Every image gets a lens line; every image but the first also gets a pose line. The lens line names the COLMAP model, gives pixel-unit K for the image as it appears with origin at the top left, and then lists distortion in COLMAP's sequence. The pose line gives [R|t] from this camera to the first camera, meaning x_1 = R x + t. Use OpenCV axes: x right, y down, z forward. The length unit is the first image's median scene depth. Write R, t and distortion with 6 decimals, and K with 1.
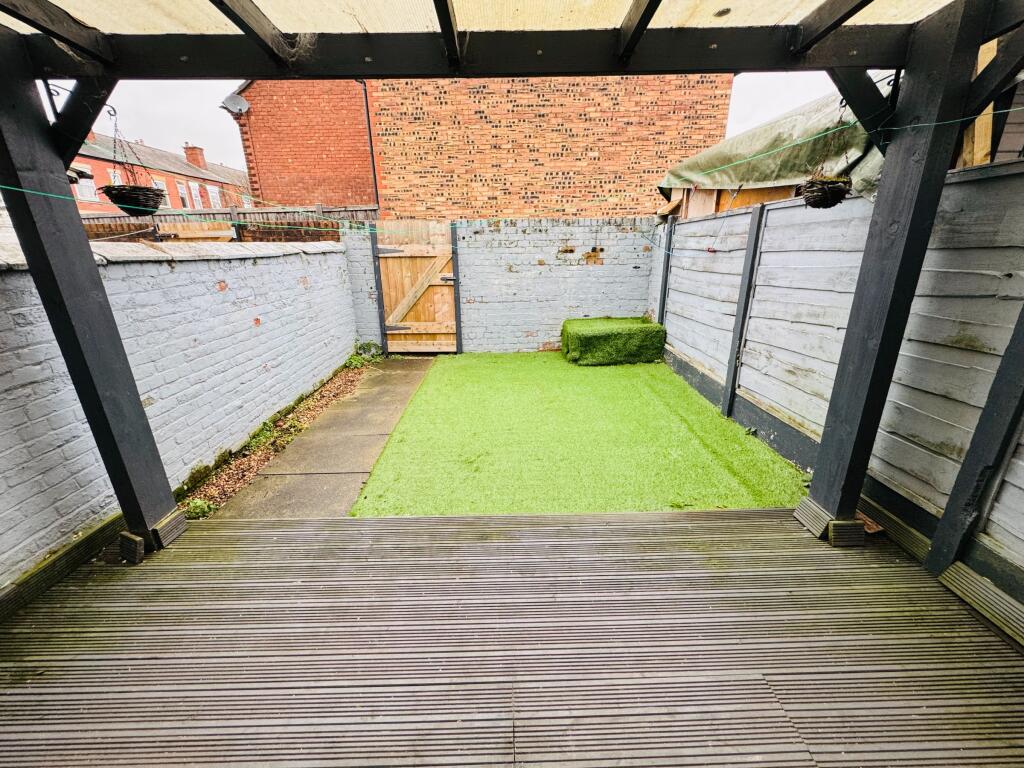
lens RADIAL K [[407.9, 0, 514.0], [0, 407.9, 381.3], [0, 0, 1]] dist [-0.002224, -0.000564]
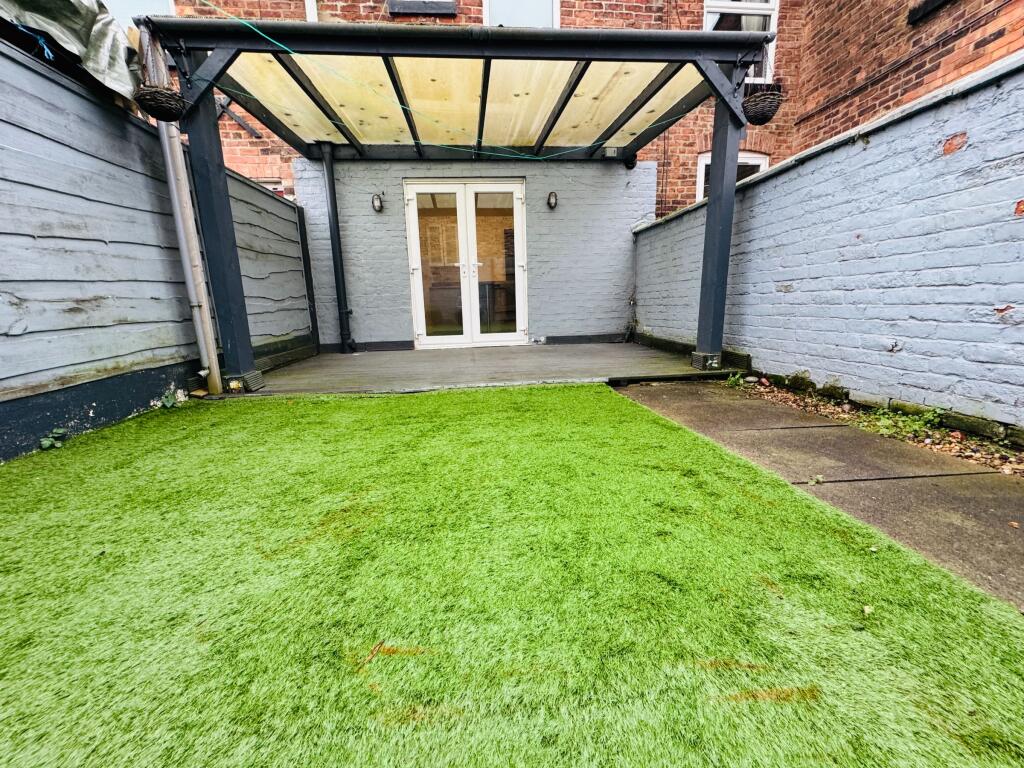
lens RADIAL K [[407.9, 0, 513.4], [0, 407.9, 379.5], [0, 0, 1]] dist [-0.002224, -0.000564]
pose [[-0.995100, 0.059535, -0.078940, -0.011444], [0.013426, 0.872365, 0.488671, -0.134723], [0.097958, 0.485216, -0.868890, 0.929861]]
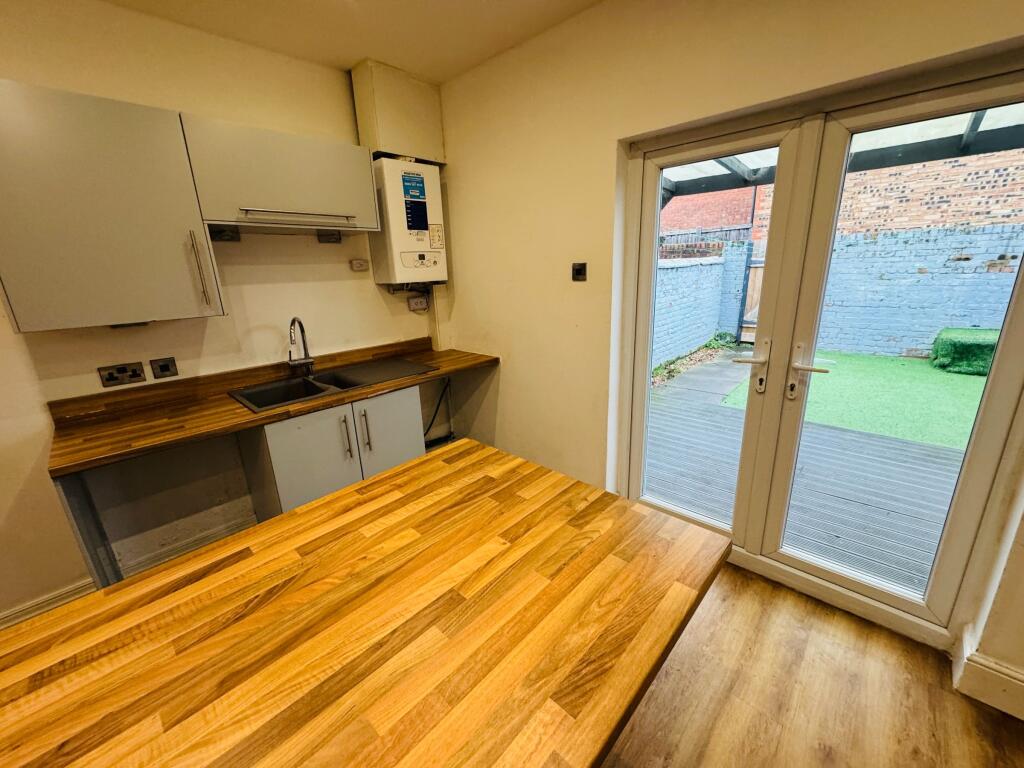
lens RADIAL K [[407.9, 0, 510.0], [0, 407.9, 382.5], [0, 0, 1]] dist [-0.002224, -0.000564]
pose [[0.714176, 0.178394, -0.676851, 0.069728], [-0.197204, 0.979088, 0.049975, 0.145629], [0.671612, 0.097787, 0.734421, -0.447146]]
